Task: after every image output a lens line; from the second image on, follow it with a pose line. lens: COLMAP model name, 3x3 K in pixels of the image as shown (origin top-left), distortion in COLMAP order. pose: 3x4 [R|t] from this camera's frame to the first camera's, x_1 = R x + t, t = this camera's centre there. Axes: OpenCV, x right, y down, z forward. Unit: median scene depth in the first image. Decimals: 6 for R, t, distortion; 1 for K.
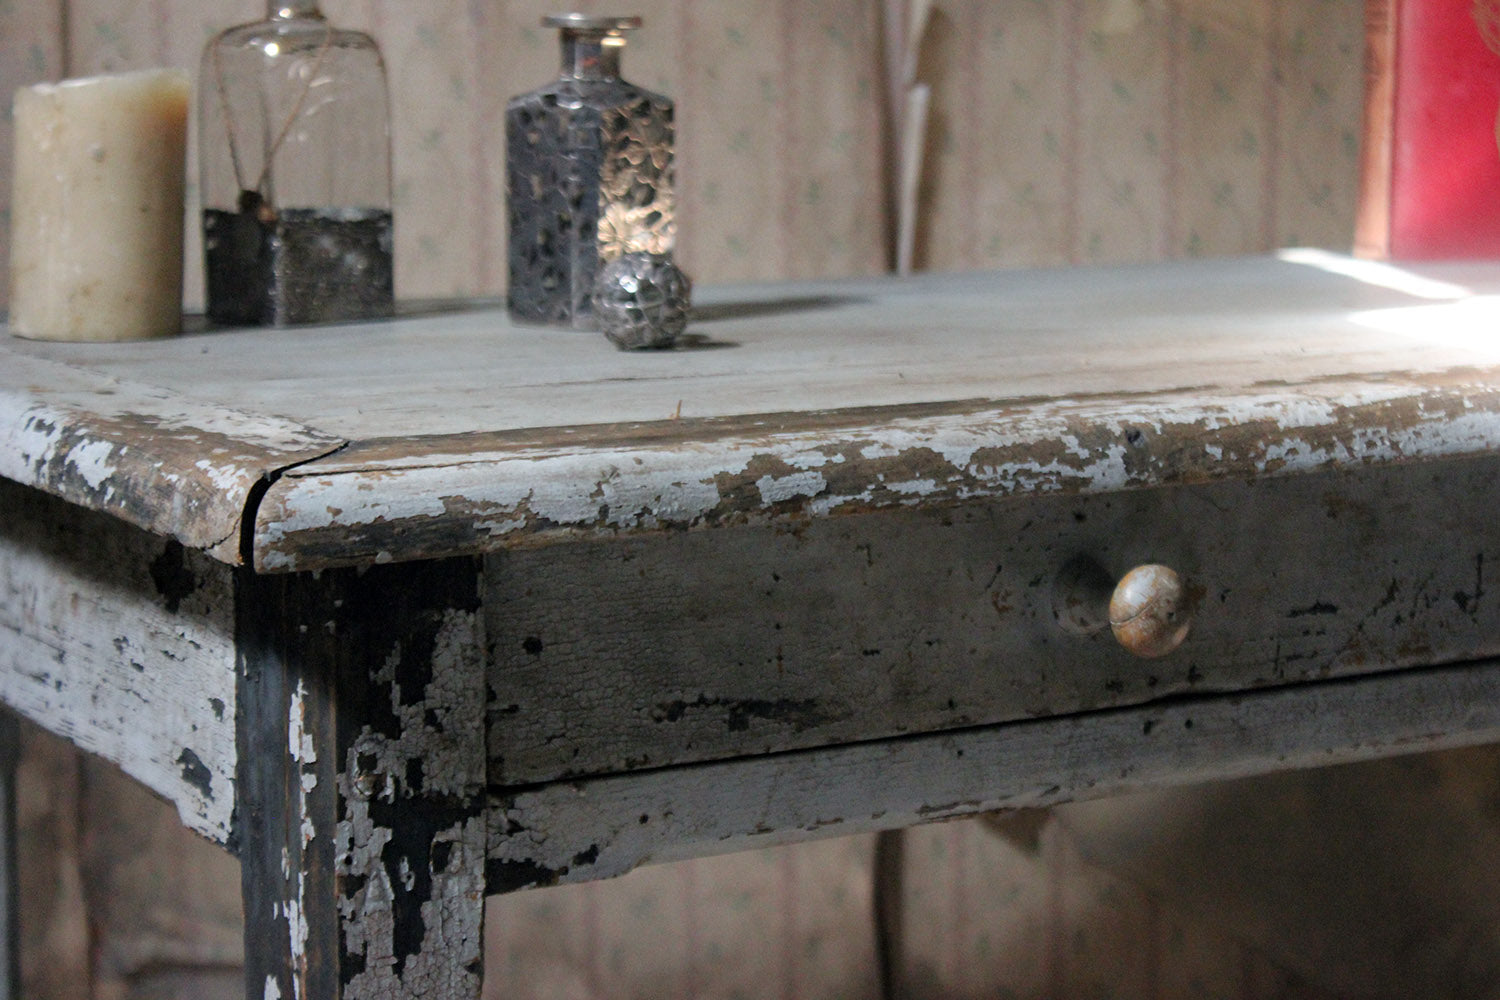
lens RADIAL K [[3172.0, 0, 746.4], [0, 3172.0, 496.9], [0, 0, 1]] dist [0.030026, 0.050412]
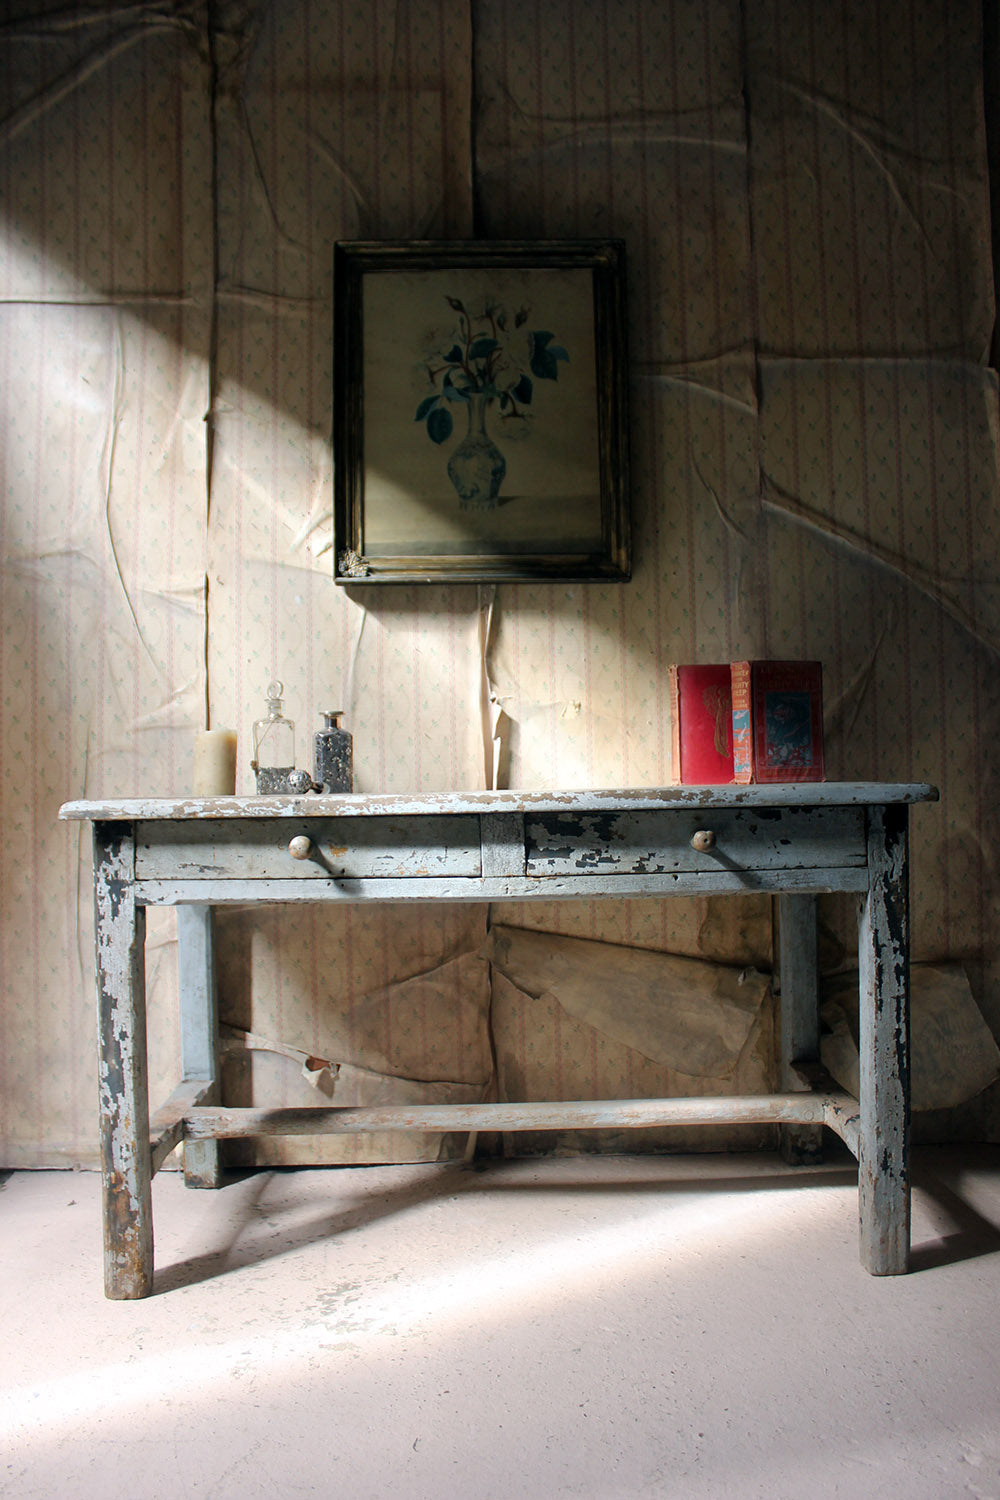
lens RADIAL K [[1241.2, 0, 492.2], [0, 1241.2, 751.0], [0, 0, 1]] dist [-0.165139, 0.152038]
pose [[0.870108, -0.027736, -0.492080, 1.148196], [-0.052544, 0.987505, -0.148569, 0.139669], [0.490052, 0.155127, 0.857779, -0.203725]]
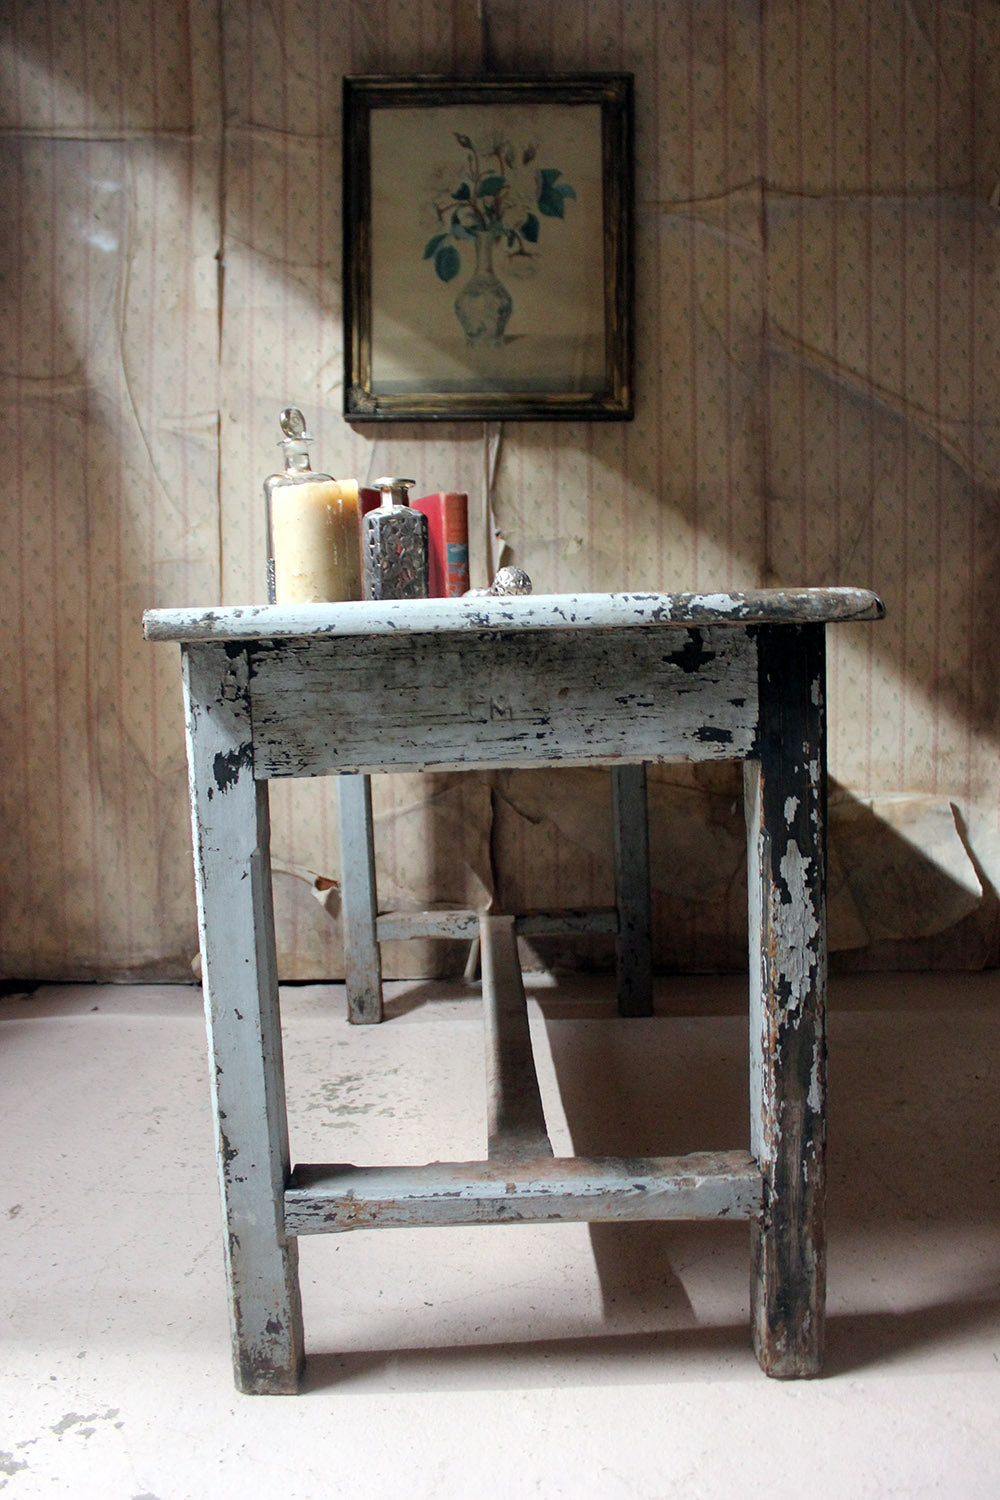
lens RADIAL K [[1244.8, 0, 490.4], [0, 1244.8, 751.4], [0, 0, 1]] dist [-0.166420, 0.154126]
pose [[0.859053, 0.031503, -0.510916, 1.225292], [-0.064175, 0.996858, -0.046438, 0.223082], [0.507848, 0.072681, 0.858375, -0.247148]]
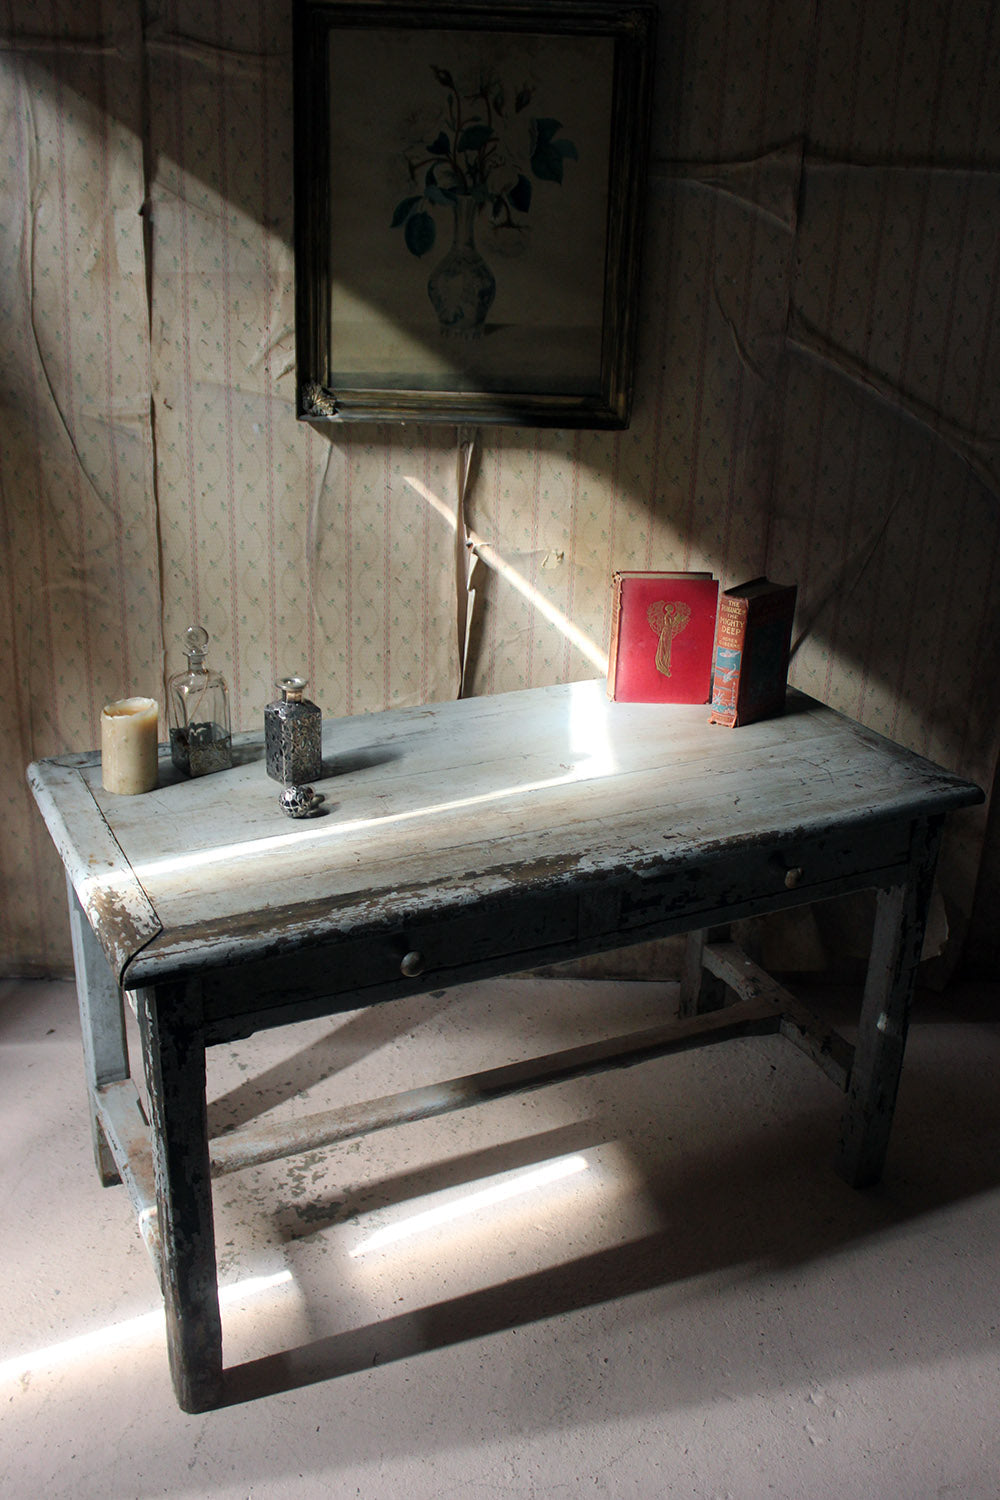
lens RADIAL K [[1484.5, 0, 494.4], [0, 1484.5, 733.9], [0, 0, 1]] dist [-0.139326, 0.188099]
pose [[0.875168, 0.207795, -0.436924, 1.232105], [-0.097521, 0.960300, 0.261368, -0.625841], [0.473889, -0.186131, 0.860688, -0.461917]]
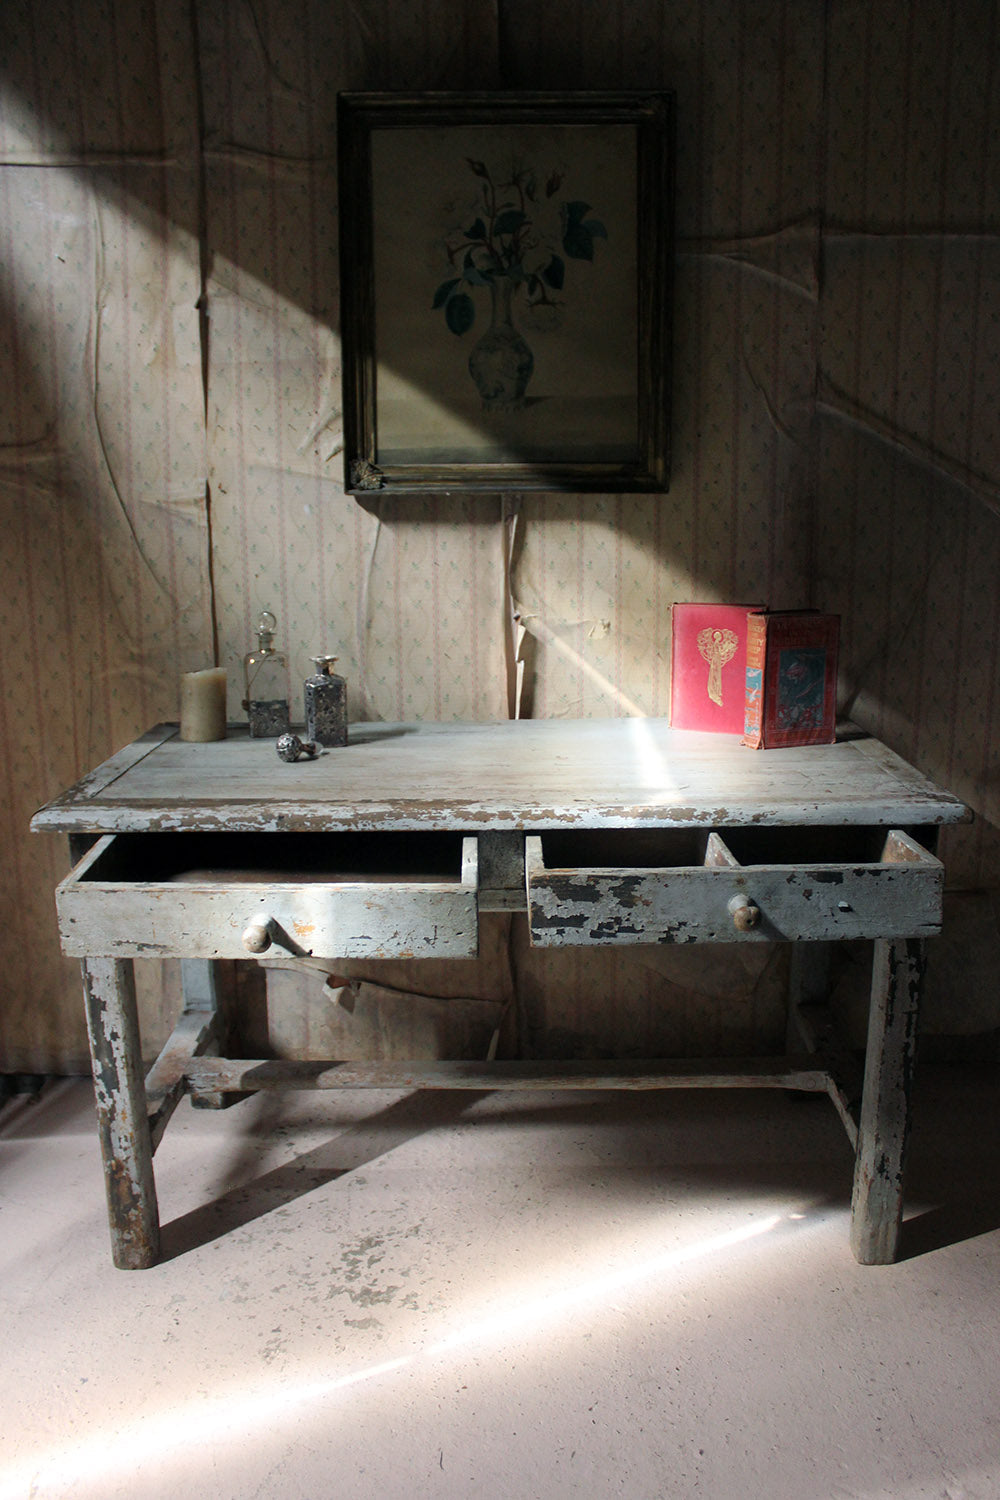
lens RADIAL K [[1248.4, 0, 487.3], [0, 1248.4, 753.0], [0, 0, 1]] dist [-0.165069, 0.153845]
pose [[0.858509, 0.101152, -0.502722, 1.093652], [-0.060856, 0.993521, 0.095980, -0.253744], [0.509174, -0.051806, 0.859103, -0.150795]]
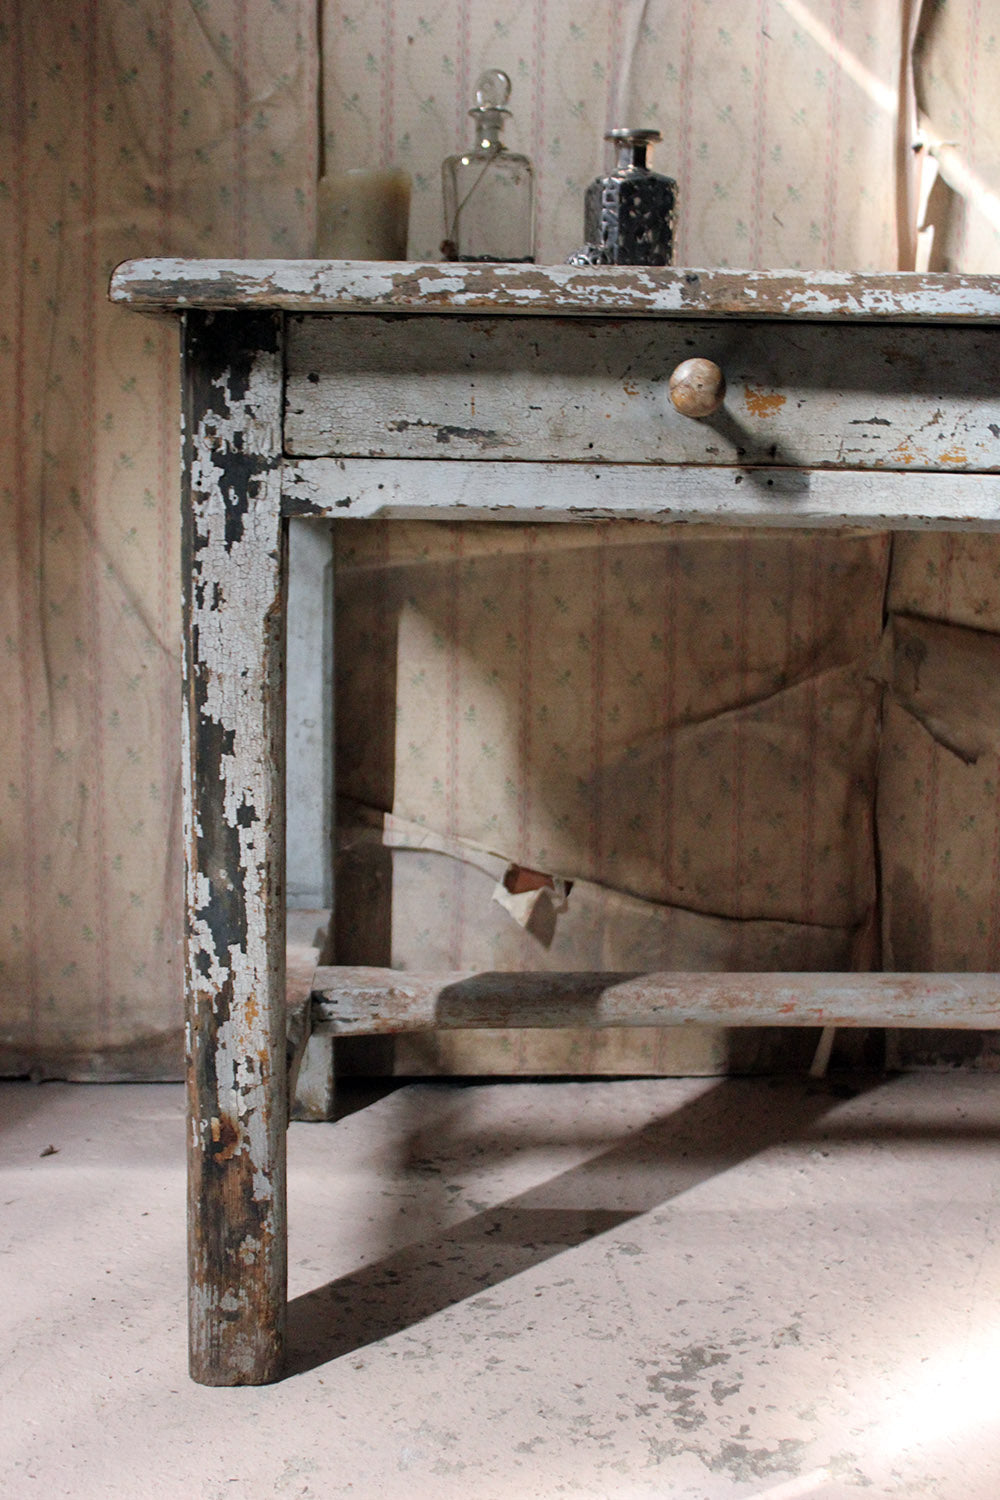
lens RADIAL K [[1868.4, 0, 491.0], [0, 1868.4, 751.5], [0, 0, 1]] dist [-0.082856, 0.102676]
pose [[0.874154, 0.092506, -0.476757, 0.545732], [-0.086258, 0.995657, 0.035032, 0.212584], [0.477927, 0.010501, 0.878337, 0.119860]]
